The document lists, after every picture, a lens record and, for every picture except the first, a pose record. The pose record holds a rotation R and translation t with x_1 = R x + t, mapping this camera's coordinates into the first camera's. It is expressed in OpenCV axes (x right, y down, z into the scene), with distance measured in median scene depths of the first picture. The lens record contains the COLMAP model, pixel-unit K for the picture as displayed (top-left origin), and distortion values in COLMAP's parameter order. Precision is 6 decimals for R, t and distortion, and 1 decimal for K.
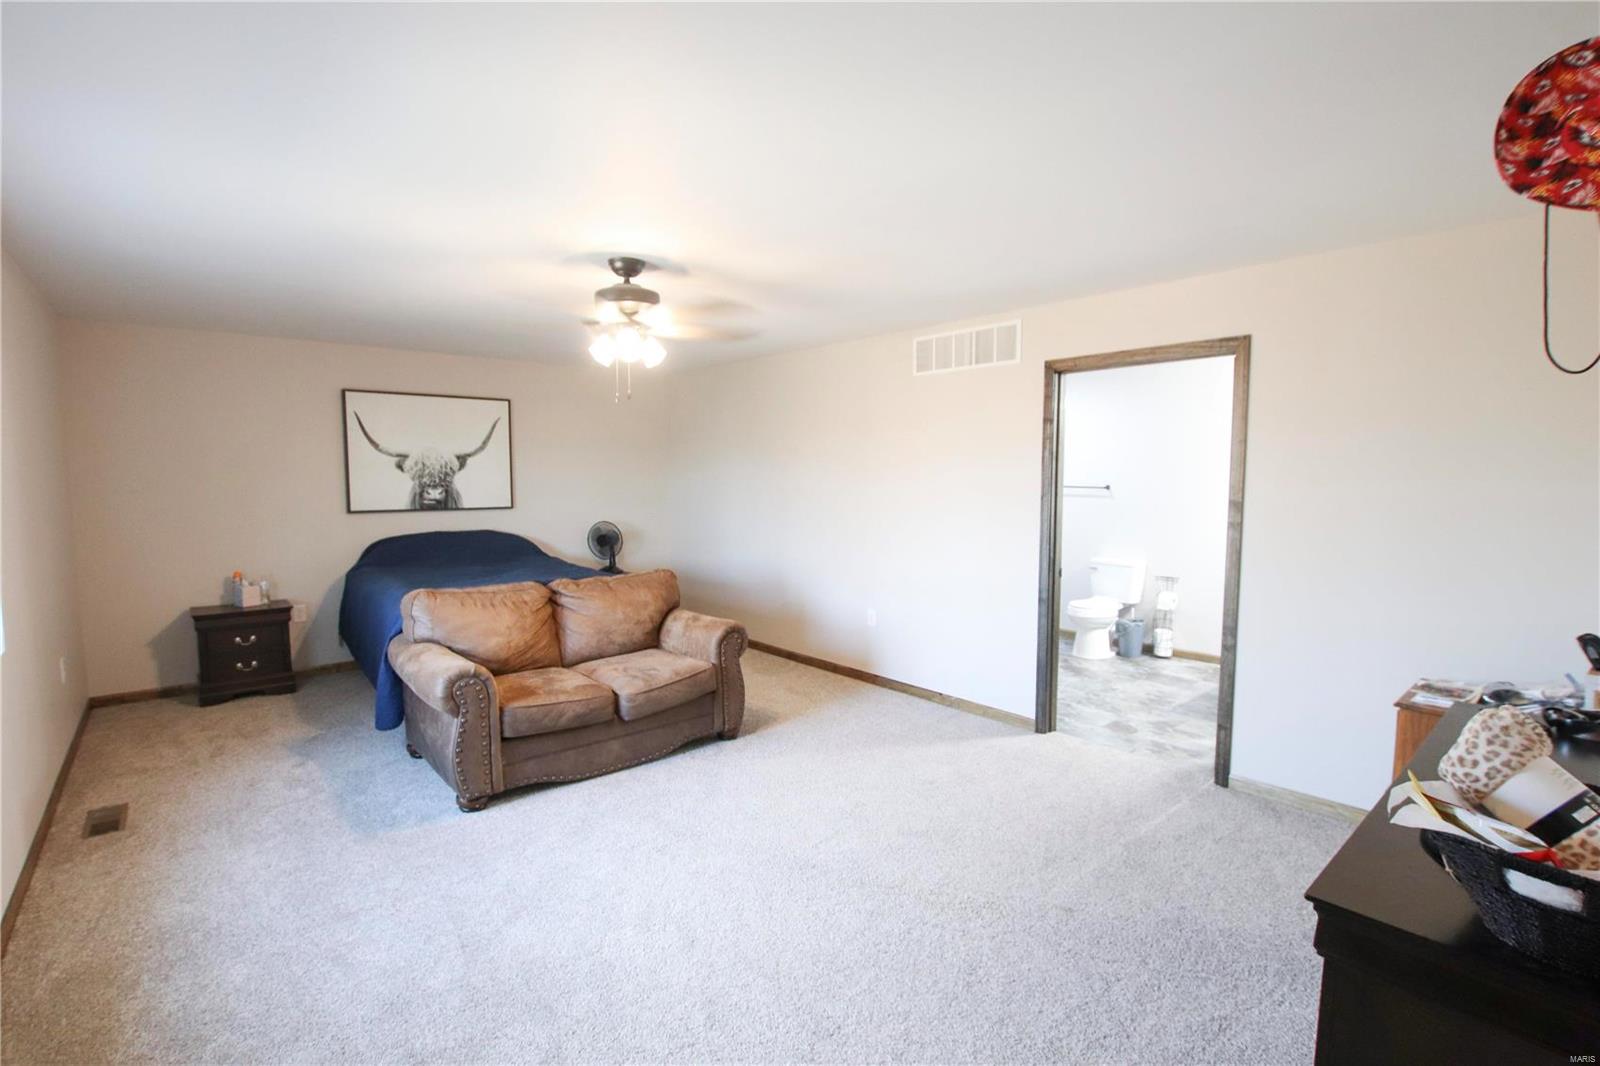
lens RADIAL K [[740.7, 0, 800.9], [0, 740.7, 528.4], [0, 0, 1]] dist [-0.028182, 0.002815]
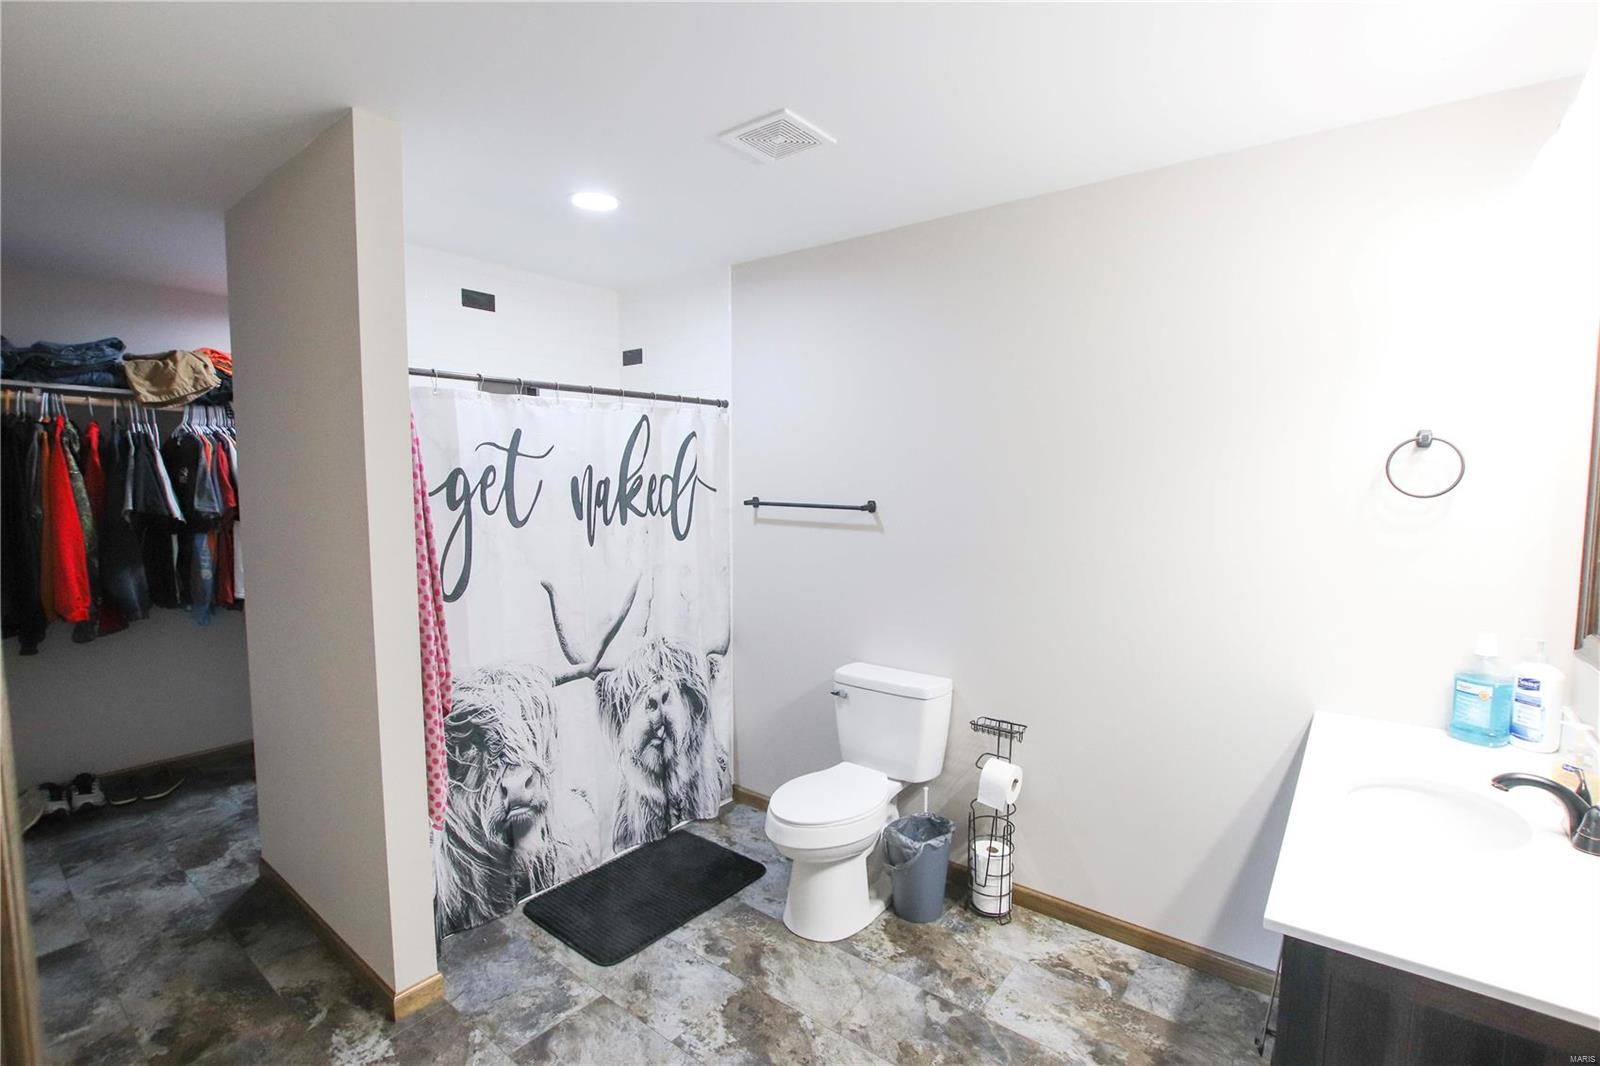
lens RADIAL K [[740.7, 0, 799.1], [0, 740.7, 536.9], [0, 0, 1]] dist [-0.028182, 0.002815]
pose [[0.980969, -0.007539, 0.194018, 0.300787], [0.009014, 0.999937, -0.006716, -0.036707], [-0.193955, 0.008337, 0.980975, 0.599506]]
